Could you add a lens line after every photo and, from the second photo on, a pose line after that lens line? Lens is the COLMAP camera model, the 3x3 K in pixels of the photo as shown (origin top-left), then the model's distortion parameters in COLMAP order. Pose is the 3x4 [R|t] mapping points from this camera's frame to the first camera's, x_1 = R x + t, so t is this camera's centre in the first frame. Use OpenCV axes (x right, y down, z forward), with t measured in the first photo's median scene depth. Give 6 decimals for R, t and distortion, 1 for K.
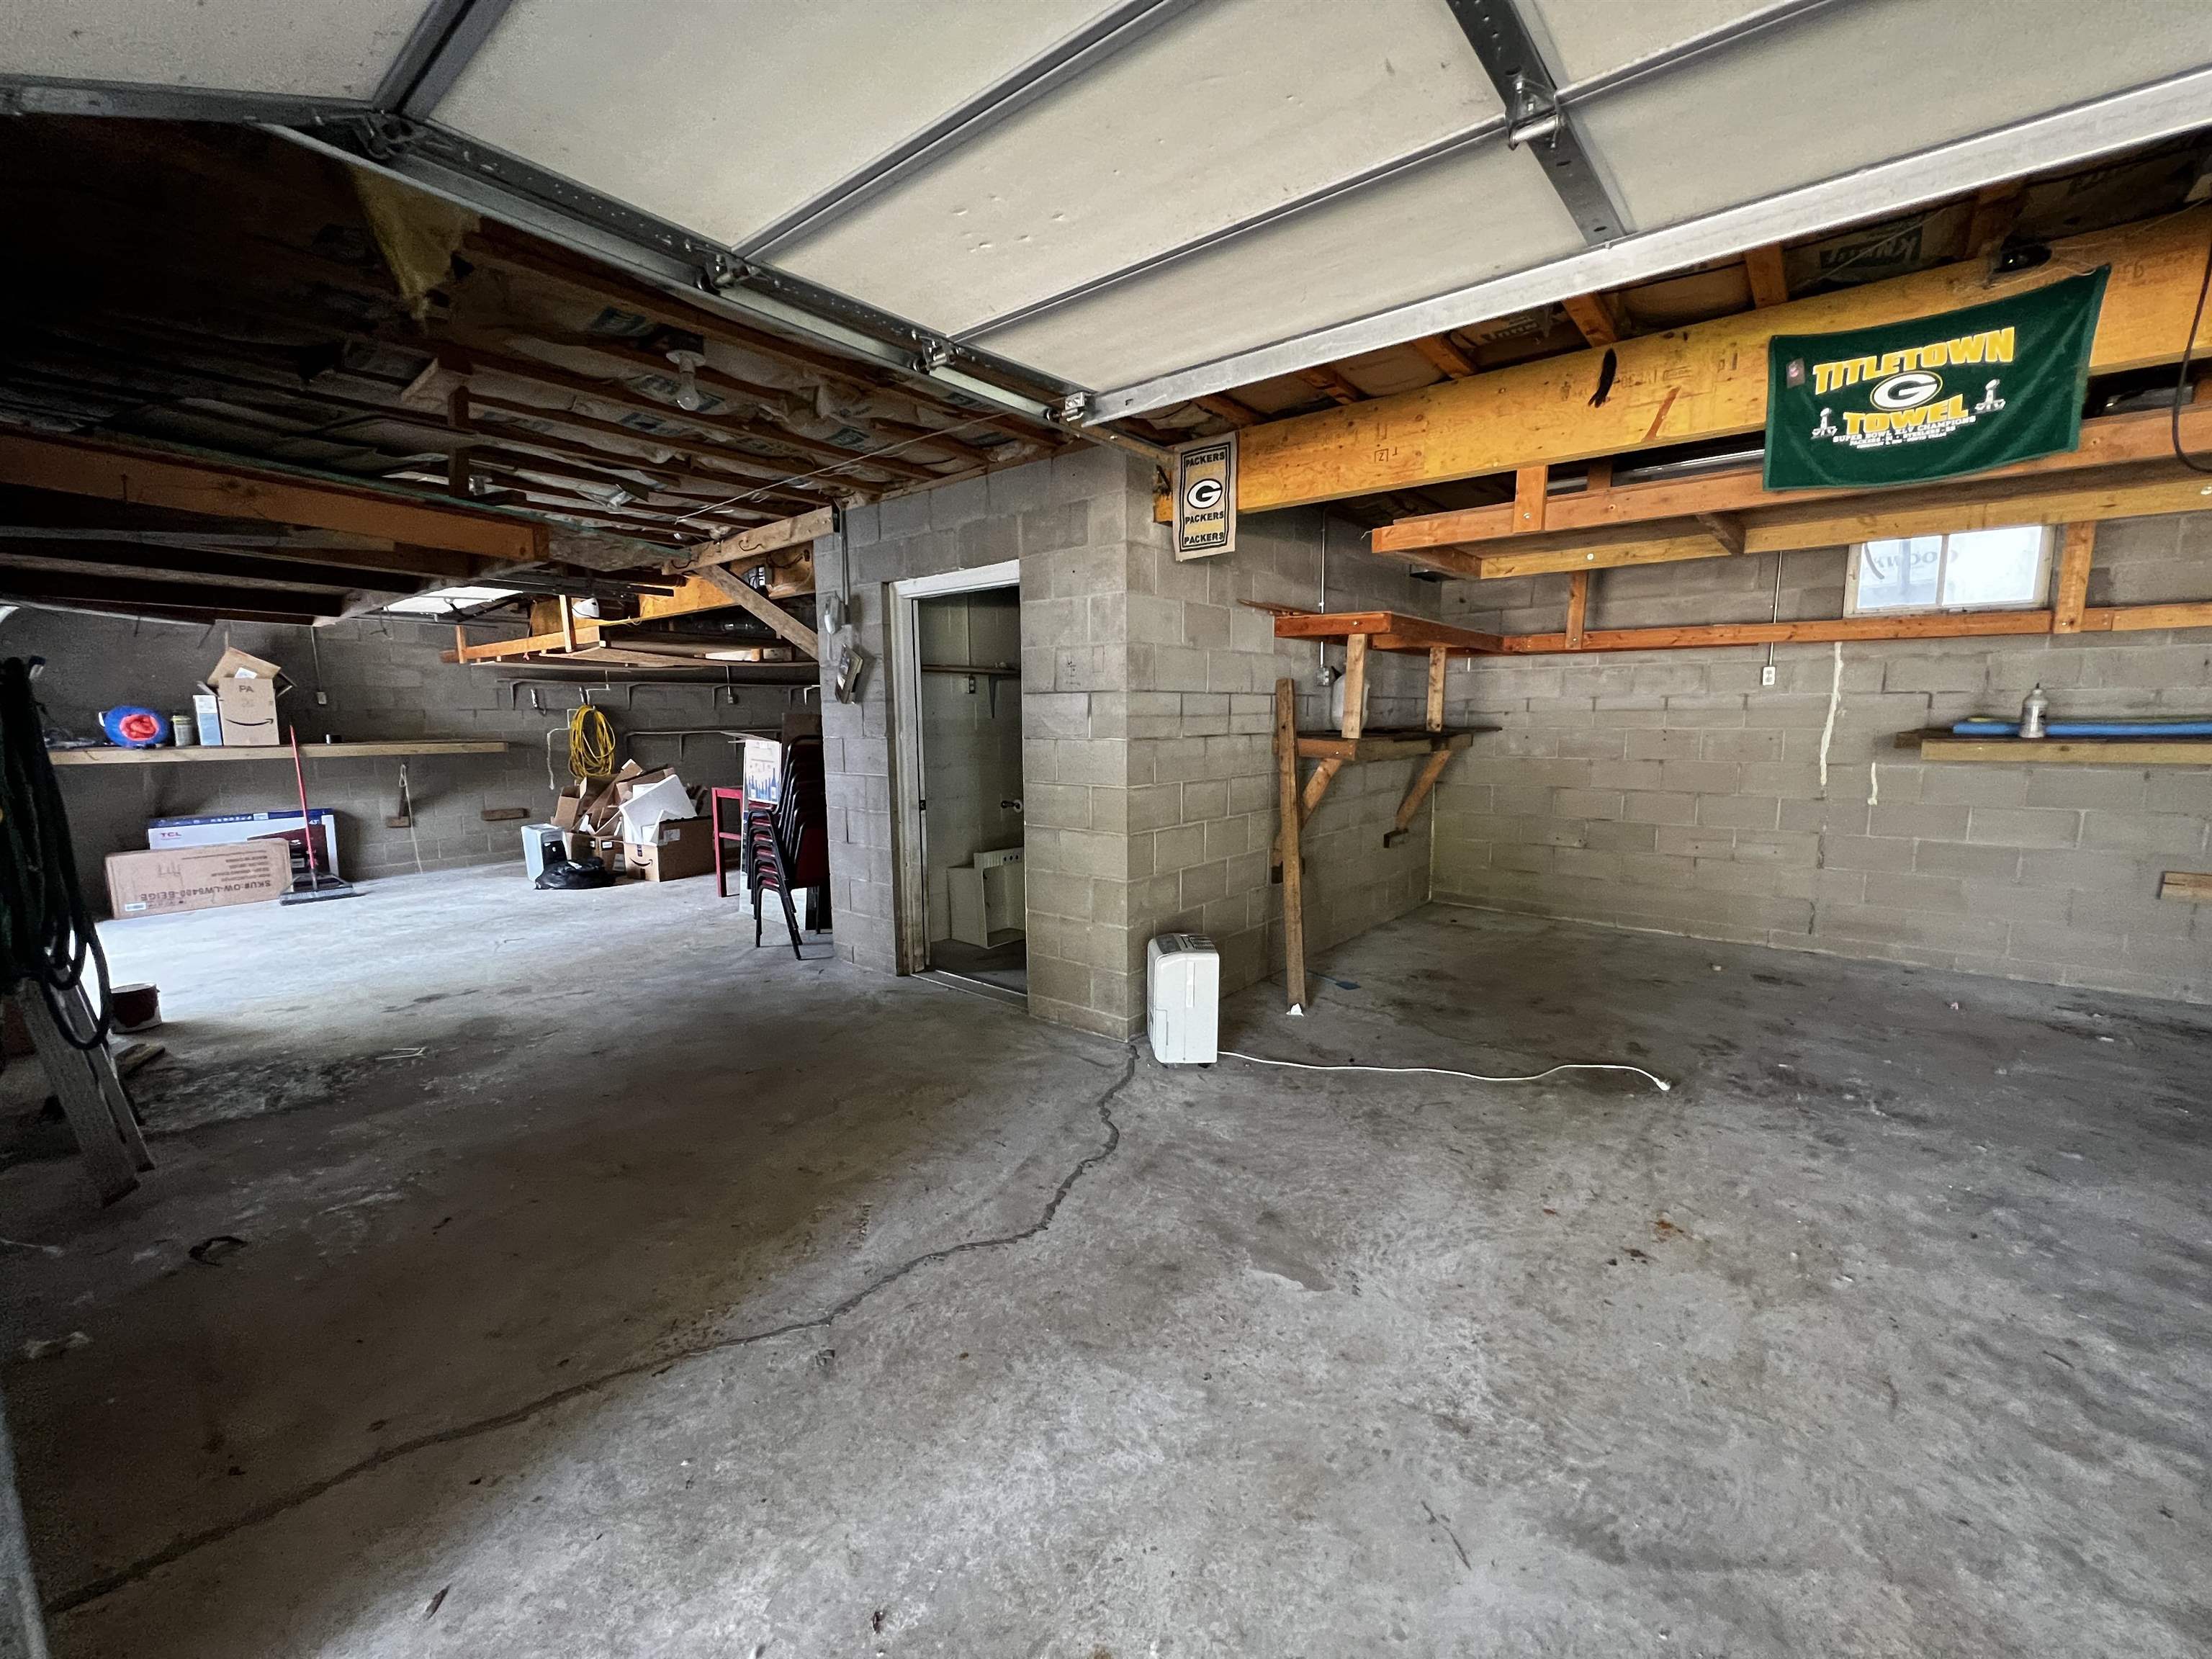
lens RADIAL K [[885.9, 0, 1065.1], [0, 885.9, 824.7], [0, 0, 1]] dist [-0.002800, 0.000581]
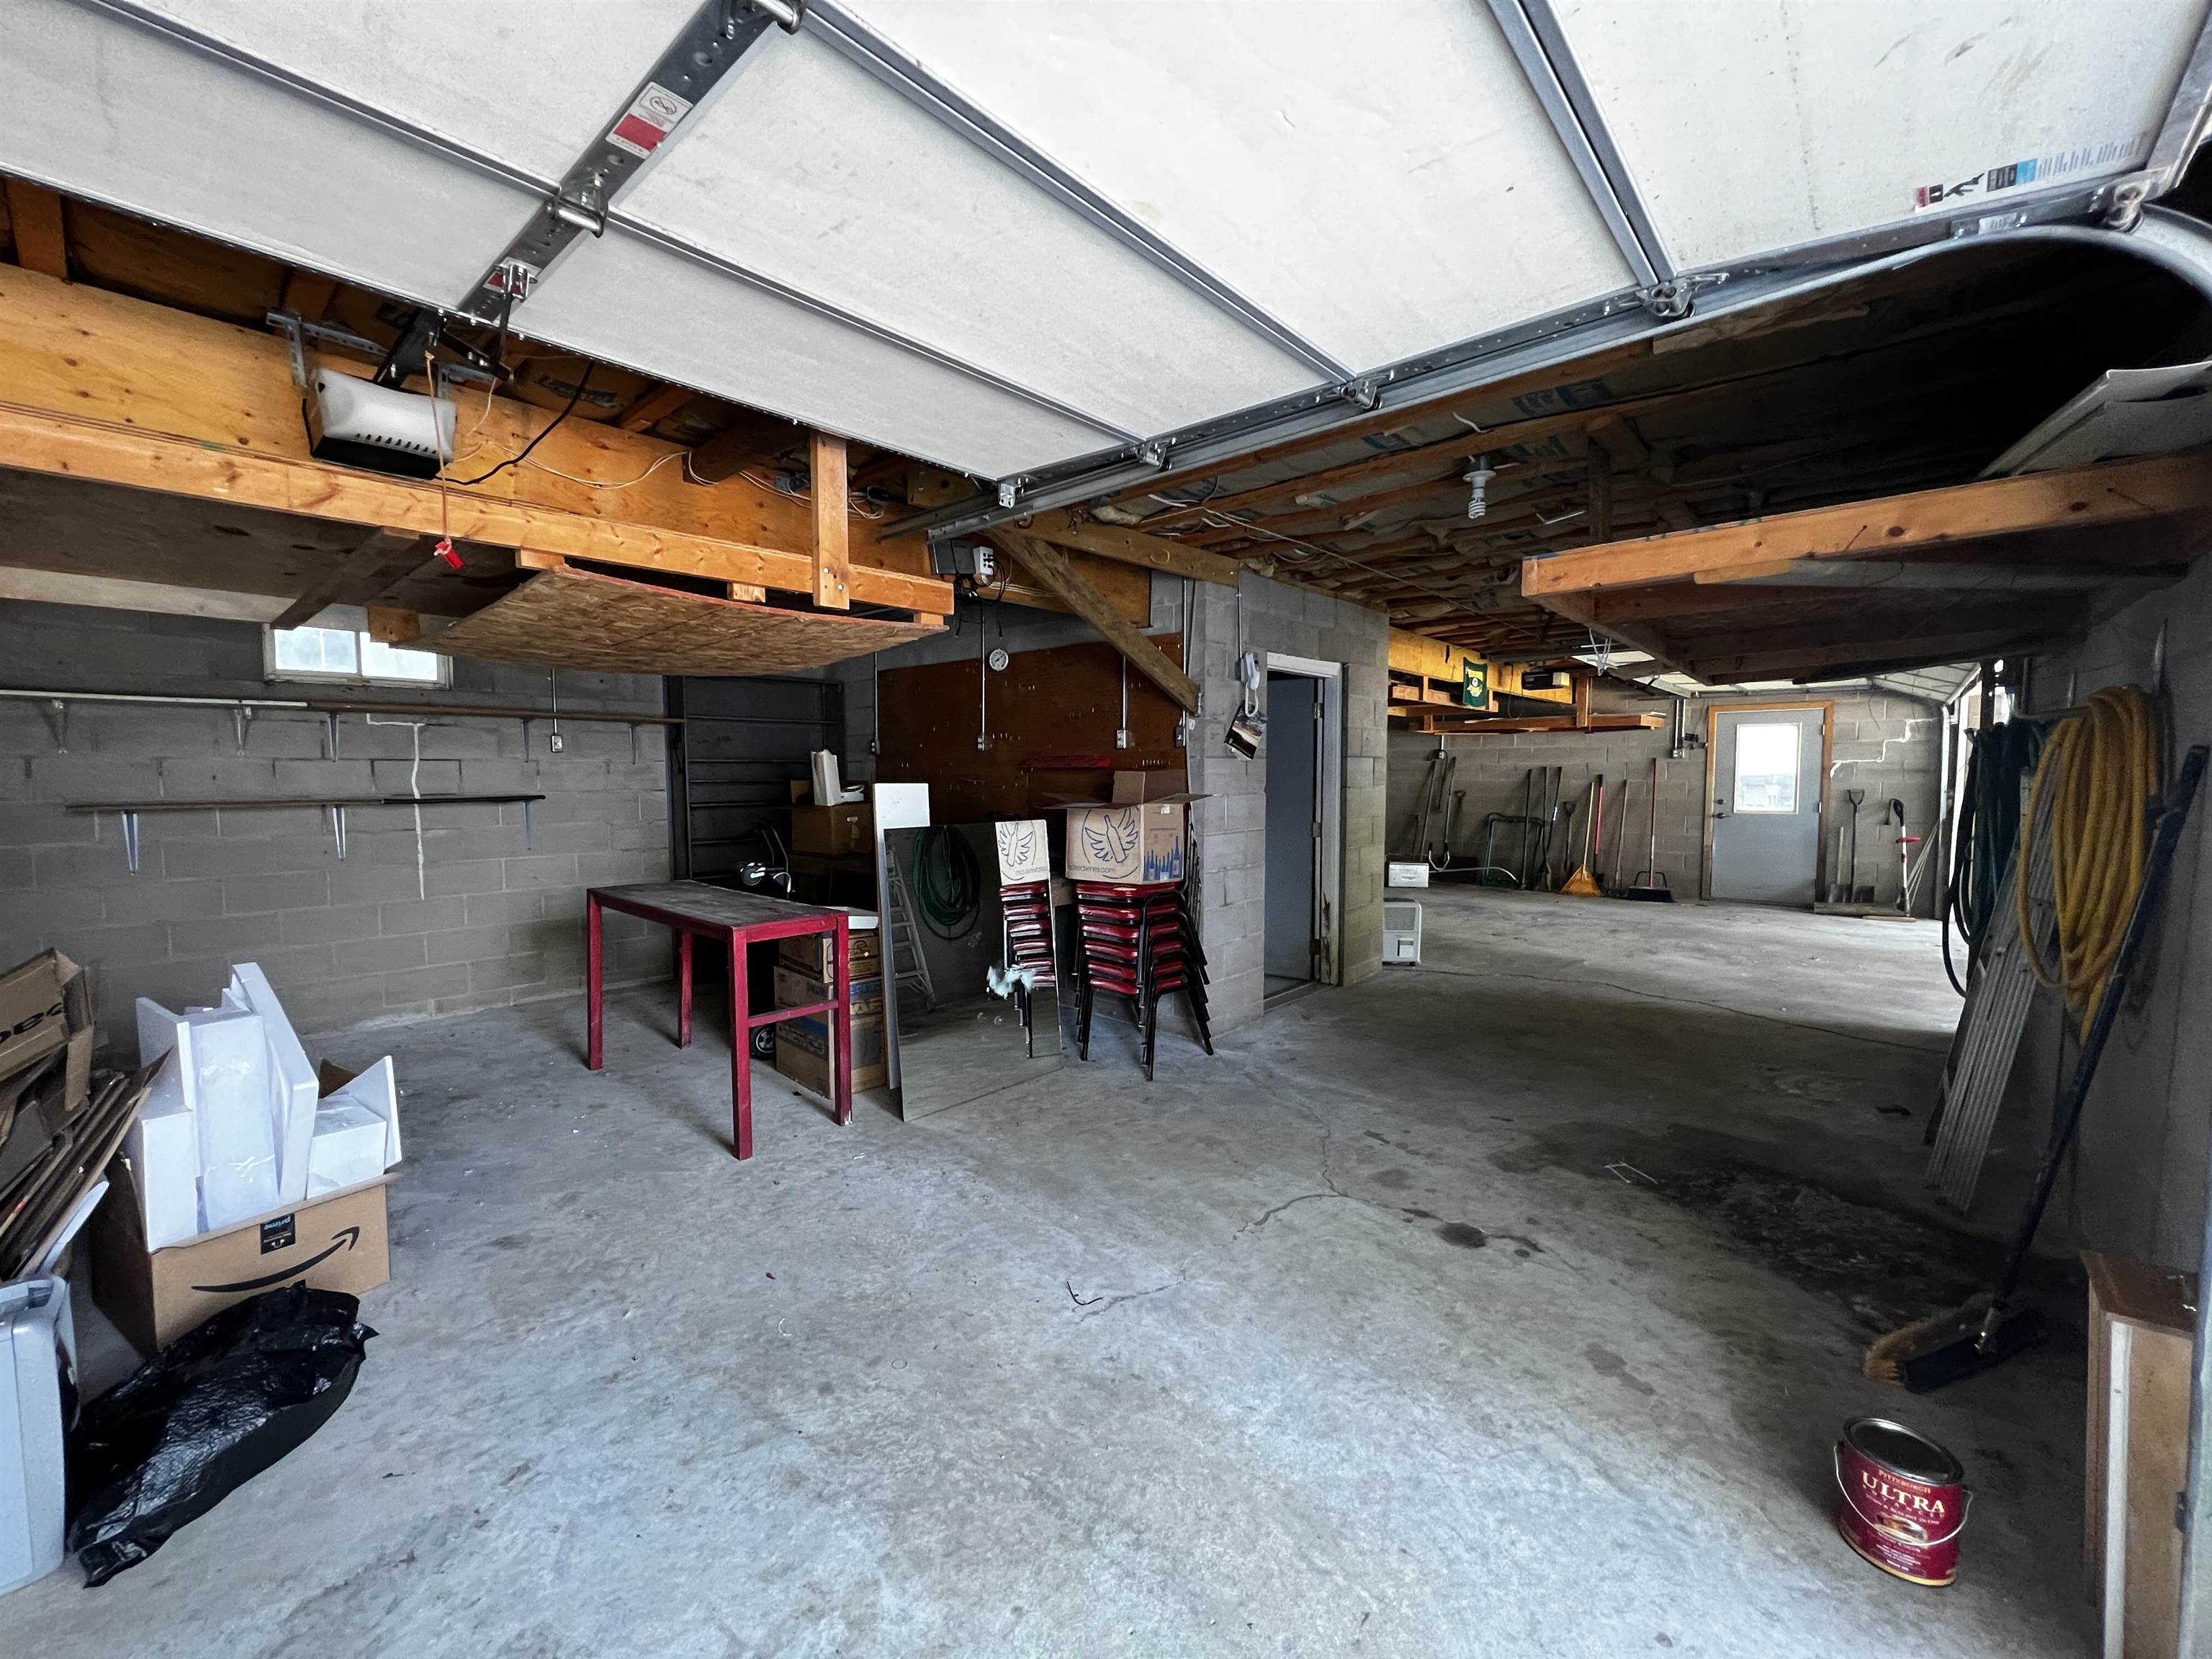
lens RADIAL K [[885.9, 0, 1087.7], [0, 885.9, 825.7], [0, 0, 1]] dist [-0.002800, 0.000581]
pose [[0.030240, -0.059871, 0.997748, -1.561350], [0.131252, 0.989799, 0.055416, -0.185344], [-0.990888, 0.129281, 0.037789, 1.411985]]
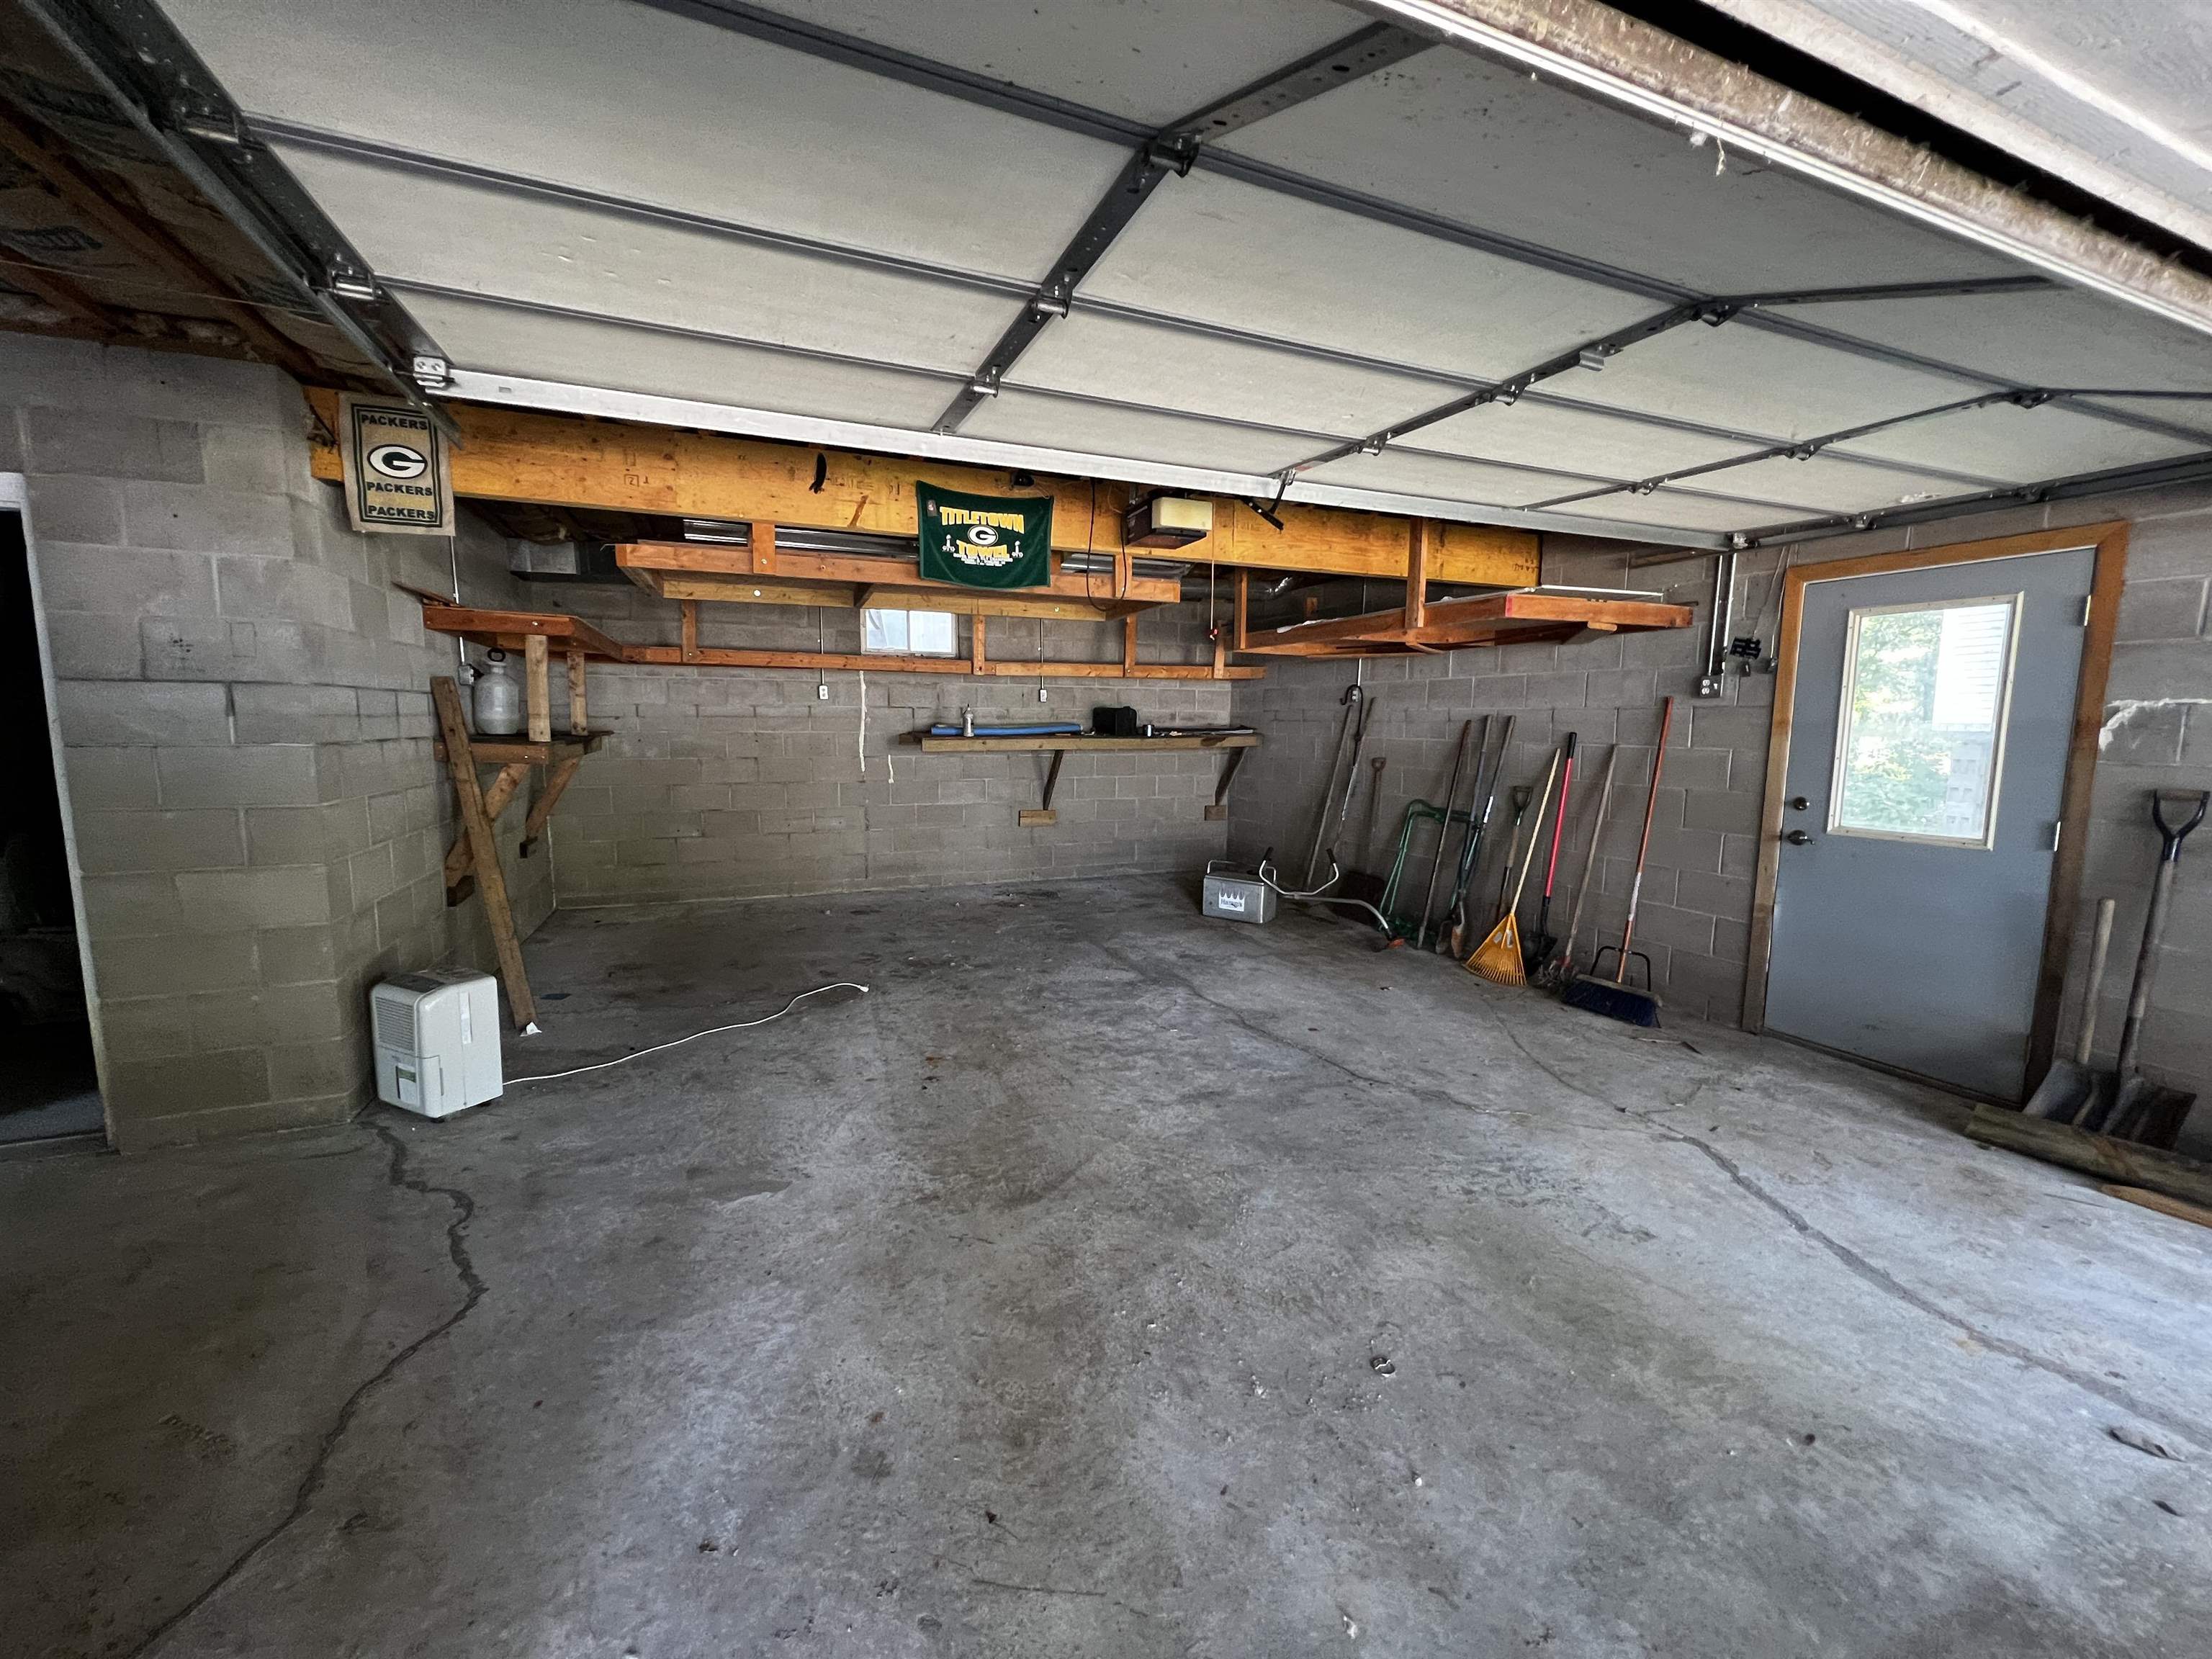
lens RADIAL K [[885.9, 0, 1107.8], [0, 885.9, 819.8], [0, 0, 1]] dist [-0.002800, 0.000581]
pose [[0.463311, -0.088993, 0.881716, -0.323517], [0.099536, 0.993875, 0.048010, 0.004122], [-0.880588, 0.065519, 0.469331, 0.000648]]
